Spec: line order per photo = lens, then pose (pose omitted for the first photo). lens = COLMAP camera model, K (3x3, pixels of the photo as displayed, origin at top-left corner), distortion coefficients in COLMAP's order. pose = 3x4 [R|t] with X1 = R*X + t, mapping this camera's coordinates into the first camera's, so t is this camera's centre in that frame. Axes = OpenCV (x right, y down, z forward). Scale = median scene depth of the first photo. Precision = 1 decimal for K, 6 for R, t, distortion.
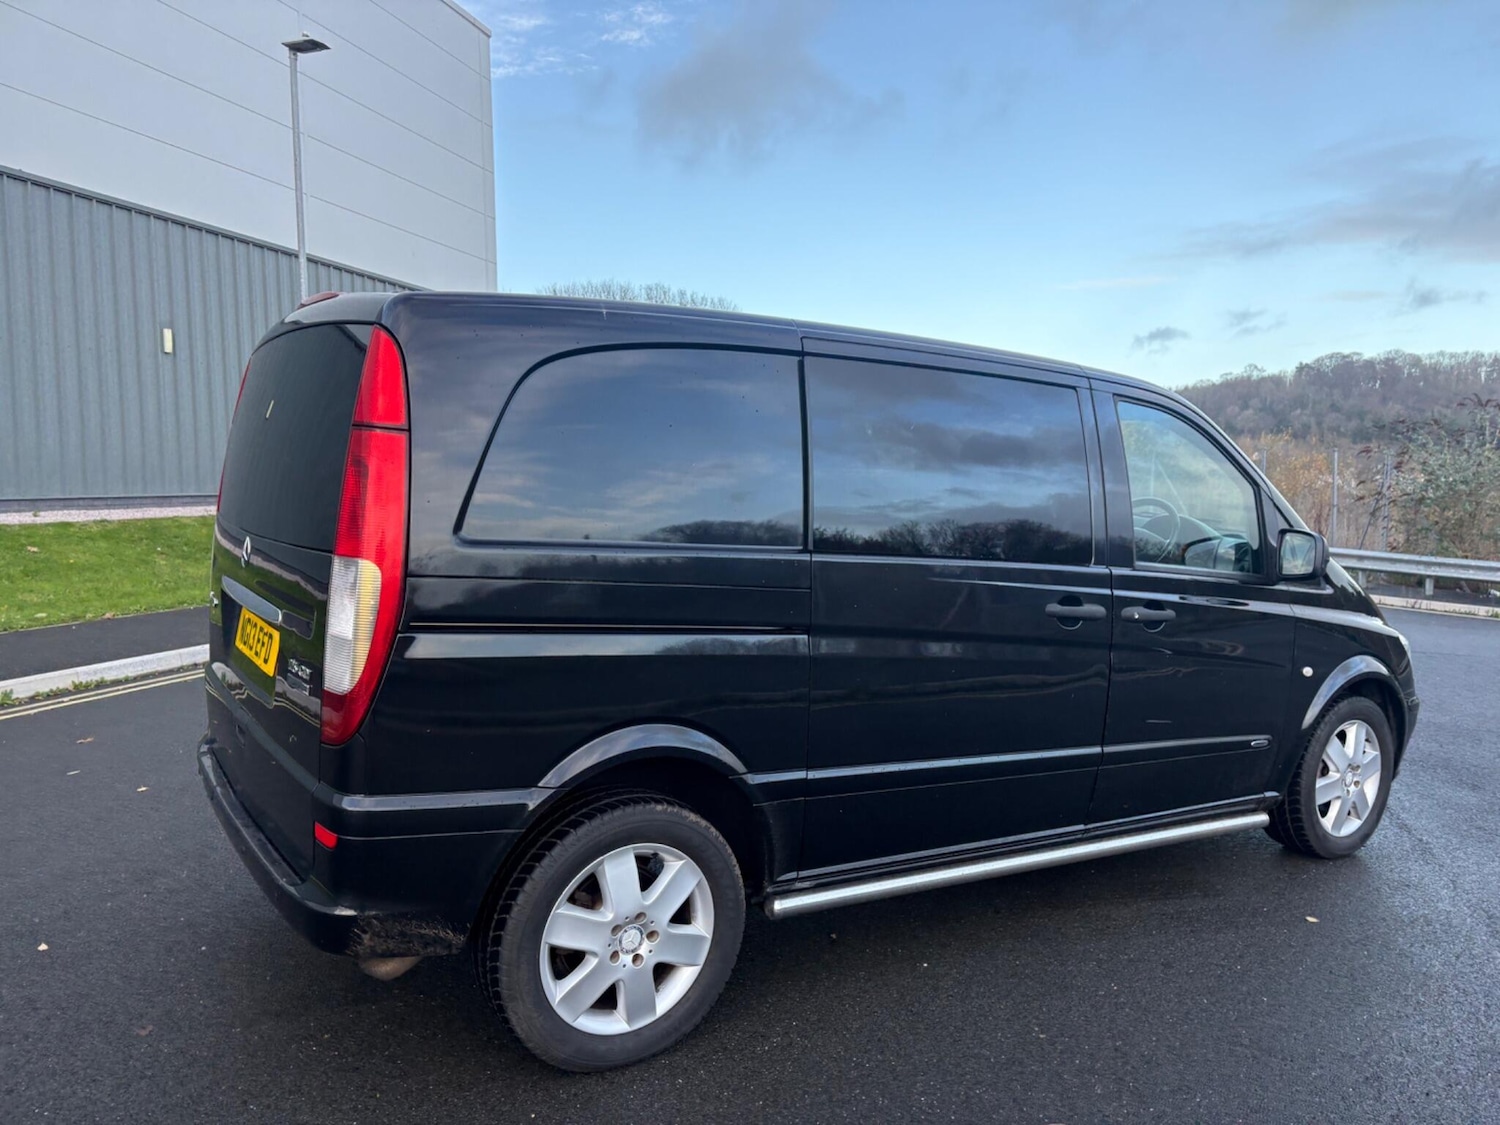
lens RADIAL K [[1180.2, 0, 756.7], [0, 1180.2, 567.6], [0, 0, 1]] dist [0.049904, -0.058345]
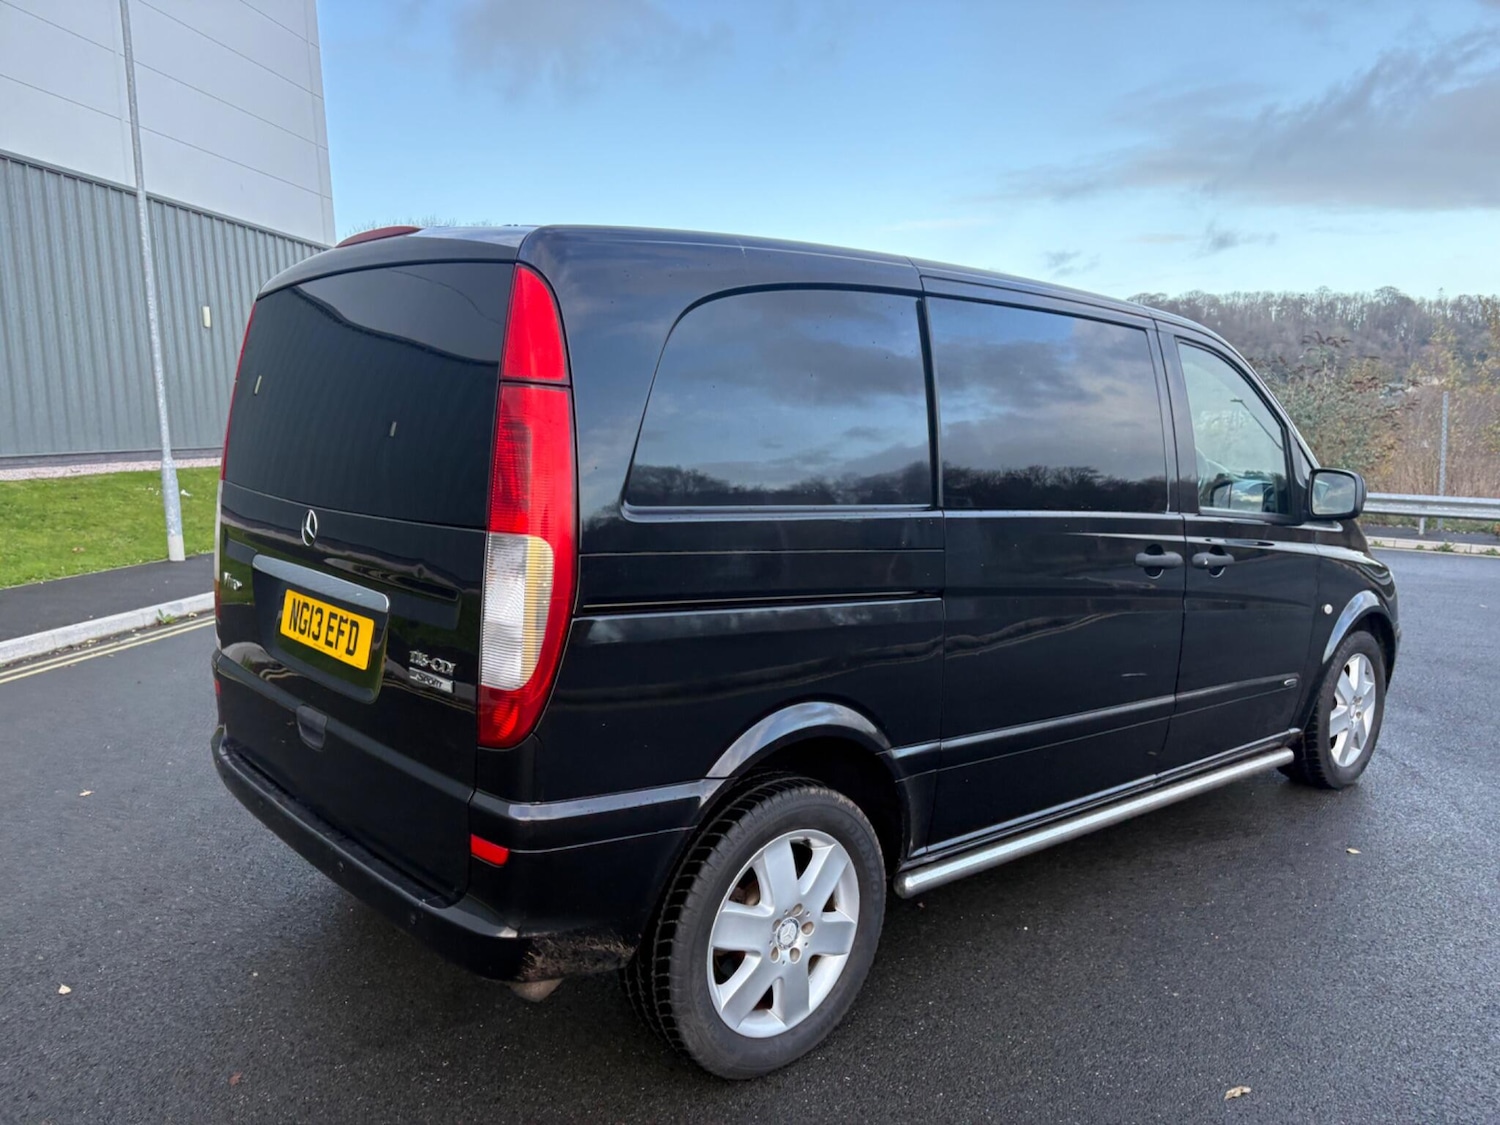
lens RADIAL K [[1180.2, 0, 748.6], [0, 1180.2, 571.5], [0, 0, 1]] dist [0.049904, -0.058345]
pose [[0.989512, -0.037134, 0.139596, -0.232902], [0.030211, 0.998222, 0.051391, -0.016175], [-0.141256, -0.046634, 0.988874, 0.092237]]
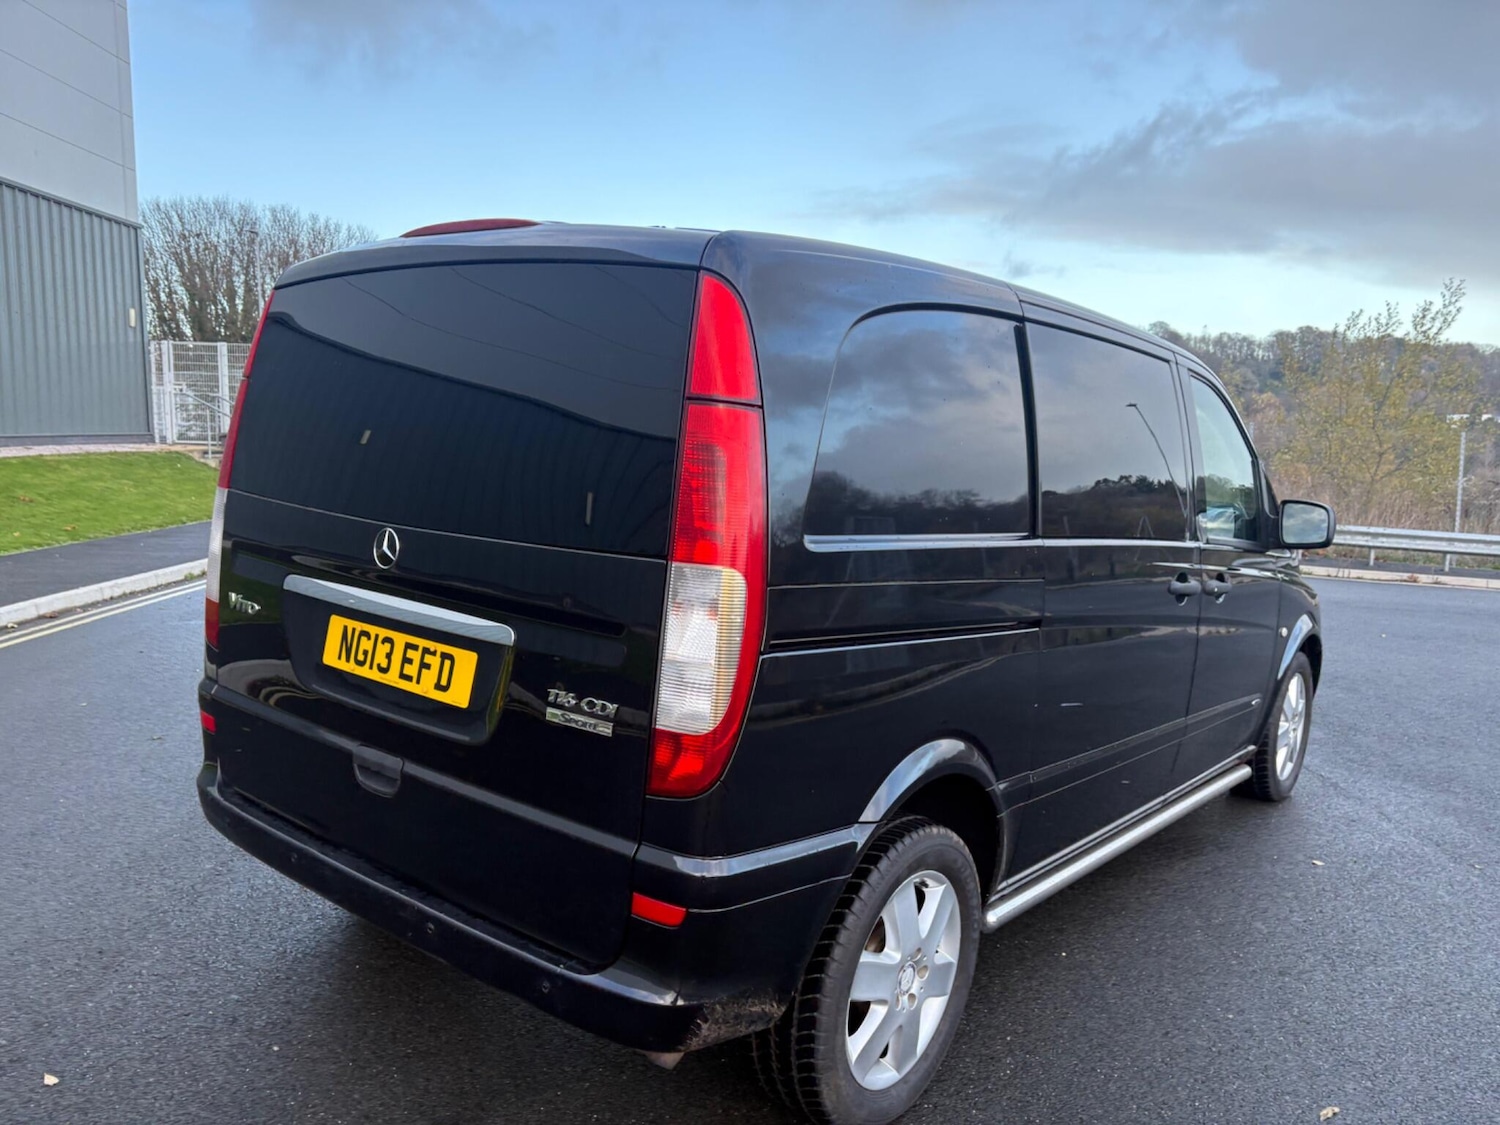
lens RADIAL K [[1180.2, 0, 764.4], [0, 1180.2, 574.1], [0, 0, 1]] dist [0.049904, -0.058345]
pose [[0.949707, -0.024832, 0.312155, -0.436264], [0.009220, 0.998636, 0.051389, -0.033594], [-0.313005, -0.045927, 0.948640, 0.184829]]
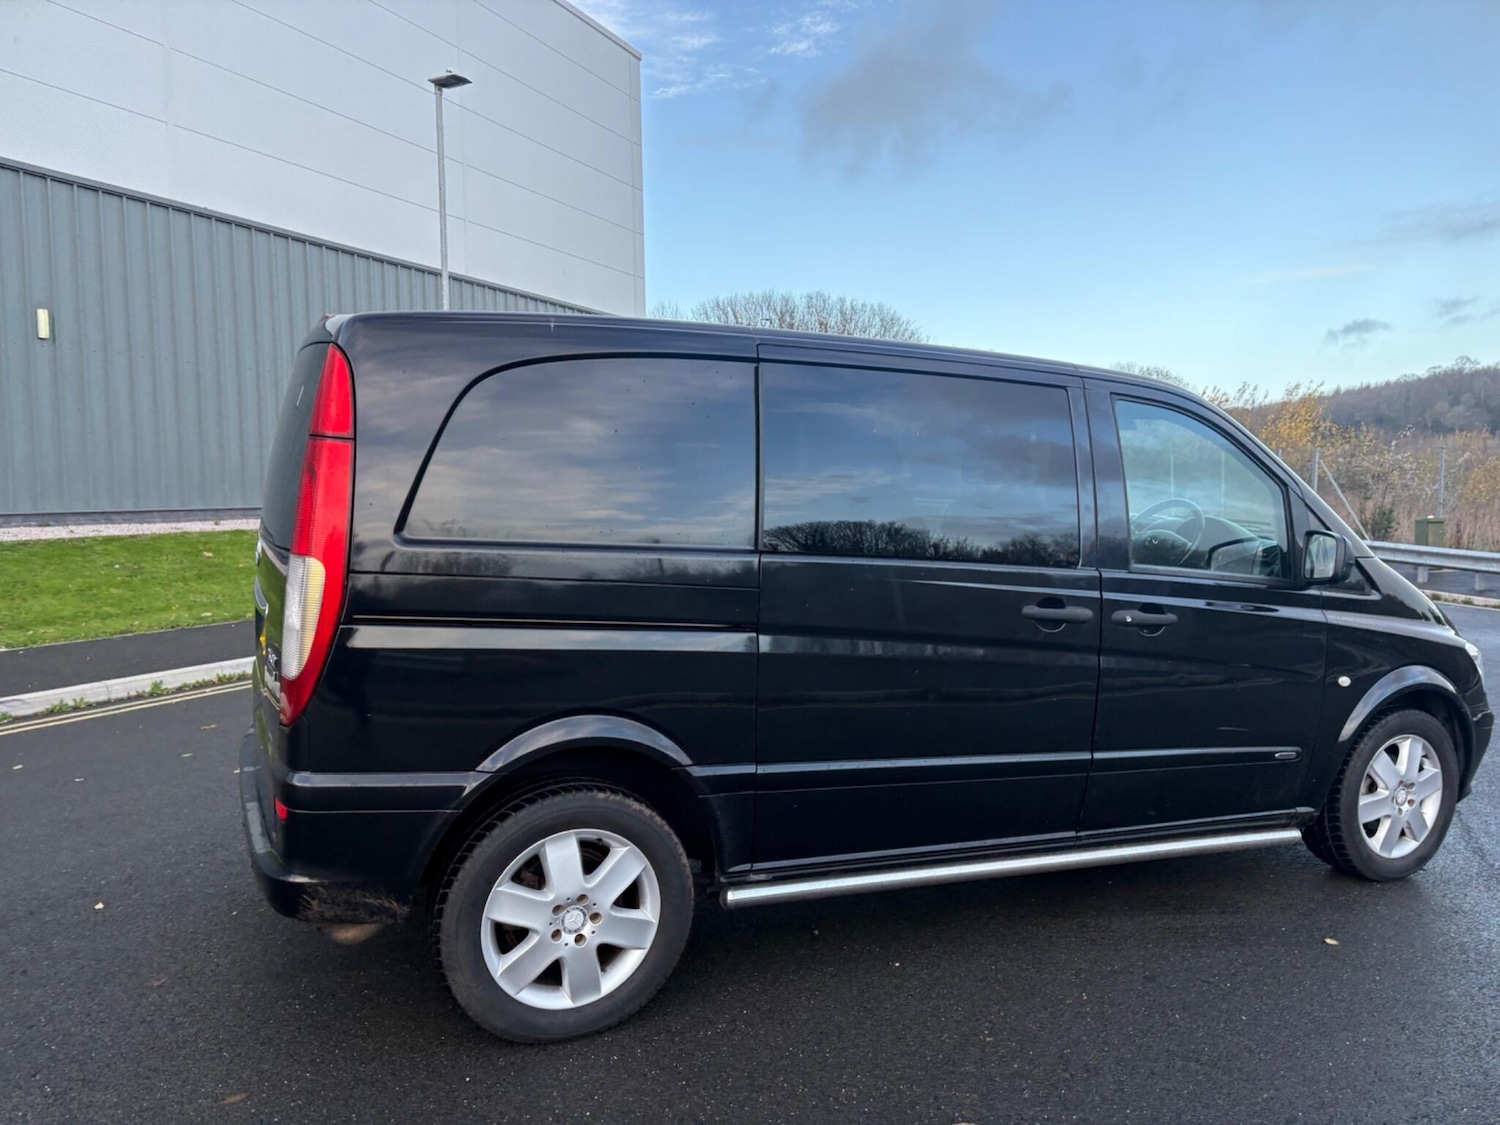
lens RADIAL K [[1180.2, 0, 732.4], [0, 1180.2, 561.9], [0, 0, 1]] dist [0.049904, -0.058345]
pose [[0.988052, 0.002264, -0.154102, 0.177356], [-0.003982, 0.999933, -0.010837, 0.006234], [0.154067, 0.011322, 0.987996, -0.019117]]
